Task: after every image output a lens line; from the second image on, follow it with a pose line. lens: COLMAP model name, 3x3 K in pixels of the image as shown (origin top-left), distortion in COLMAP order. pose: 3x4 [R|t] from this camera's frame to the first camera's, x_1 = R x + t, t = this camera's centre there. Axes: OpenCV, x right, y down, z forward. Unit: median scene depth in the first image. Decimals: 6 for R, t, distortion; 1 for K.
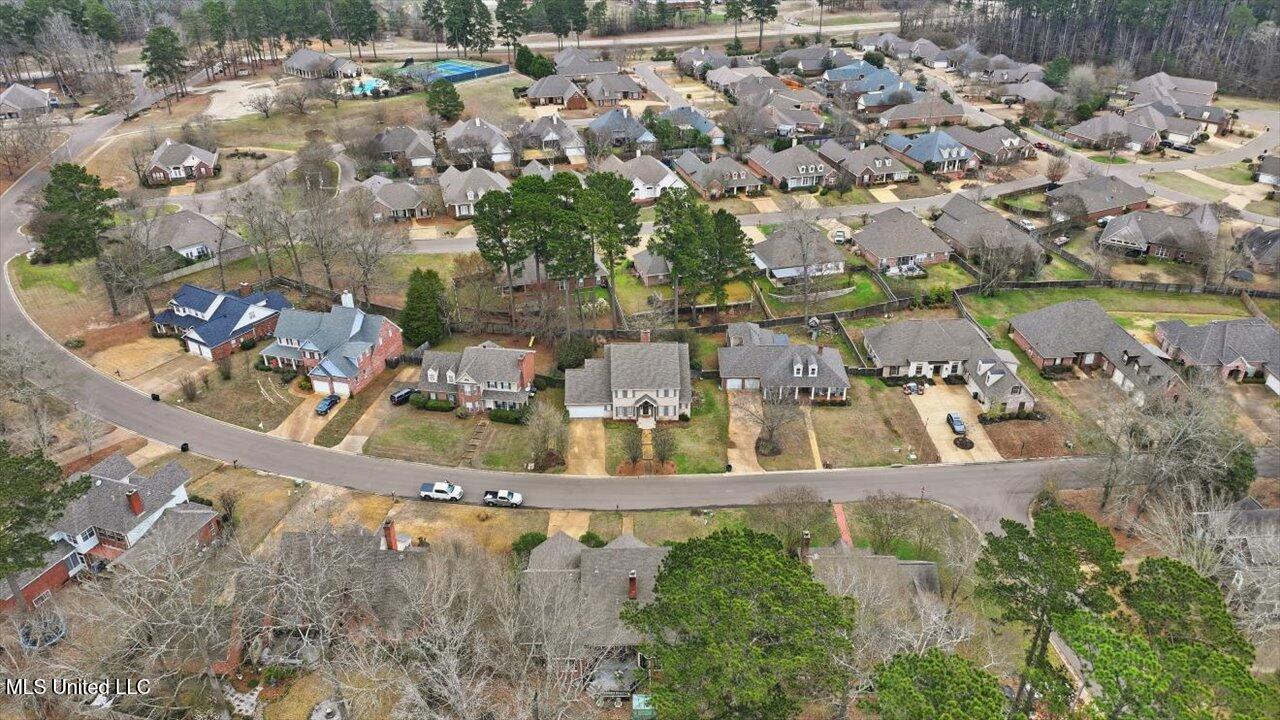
lens RADIAL K [[899.1, 0, 645.9], [0, 899.1, 358.0], [0, 0, 1]] dist [0.008489, -0.003132]
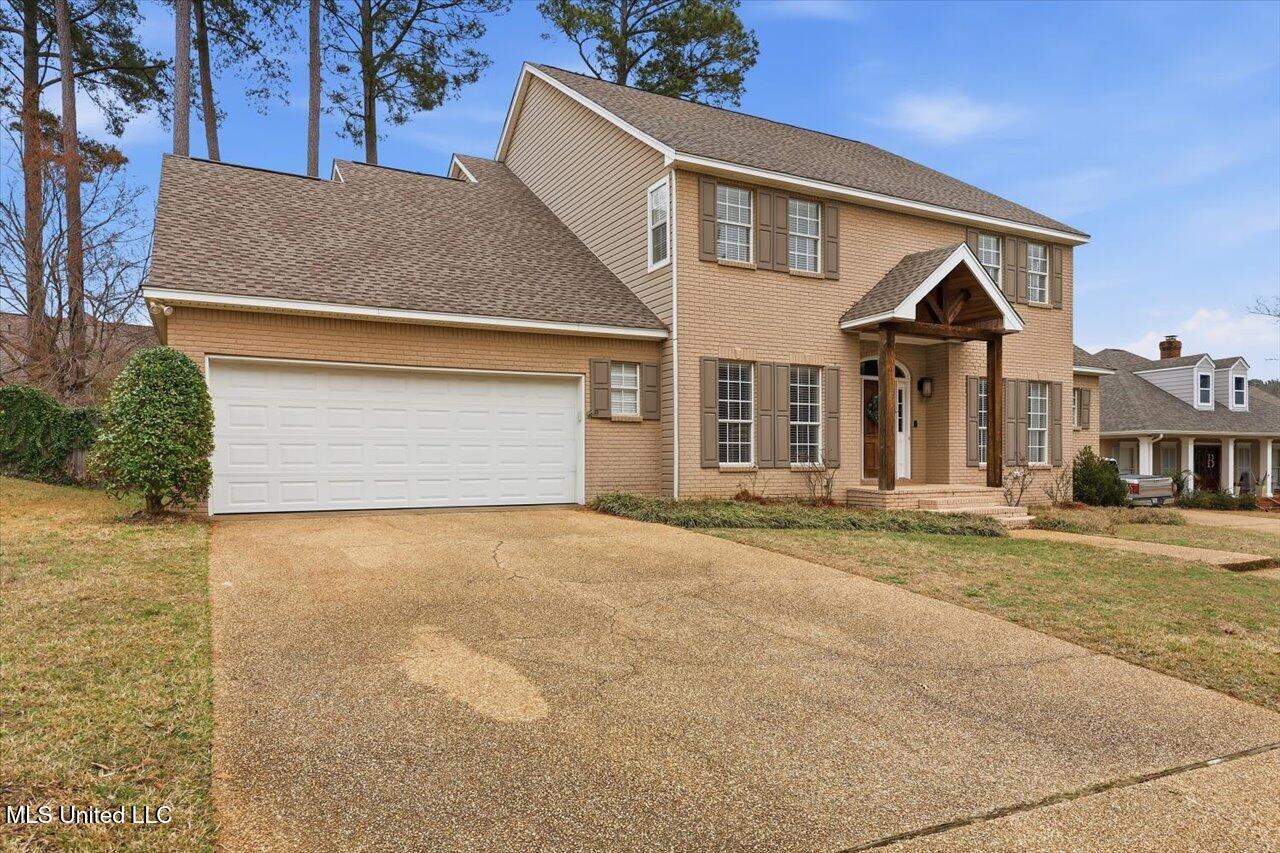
lens RADIAL K [[807.6, 0, 640.9], [0, 807.6, 485.9], [0, 0, 1]] dist [-0.000596, 0.000833]
pose [[0.898772, -0.012817, 0.438229, -0.073635], [0.215699, 0.883153, -0.416552, 0.094918], [-0.381685, 0.468910, 0.796517, 0.834714]]
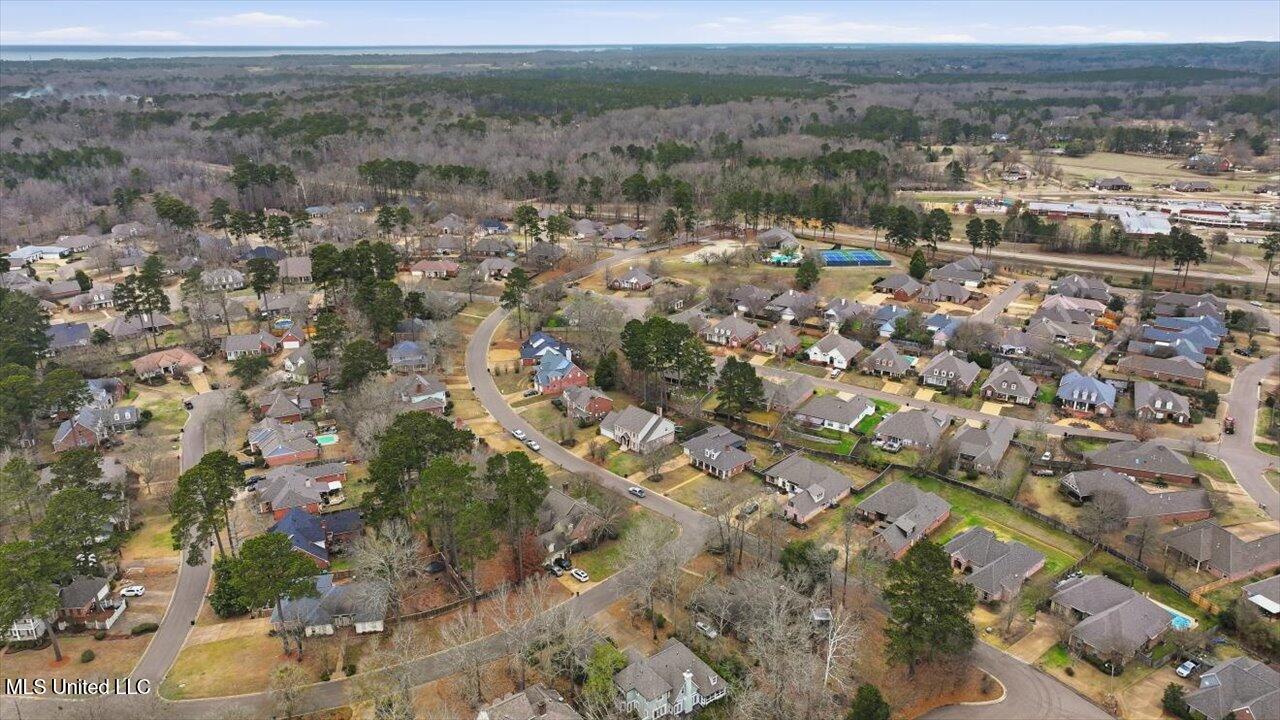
lens RADIAL K [[899.1, 0, 645.9], [0, 899.1, 358.0], [0, 0, 1]] dist [0.008489, -0.003132]
pose [[0.682169, 0.248305, -0.687742, 1.162508], [-0.354363, 0.935004, -0.013914, -0.085597], [0.639587, 0.253202, 0.725821, -0.361483]]
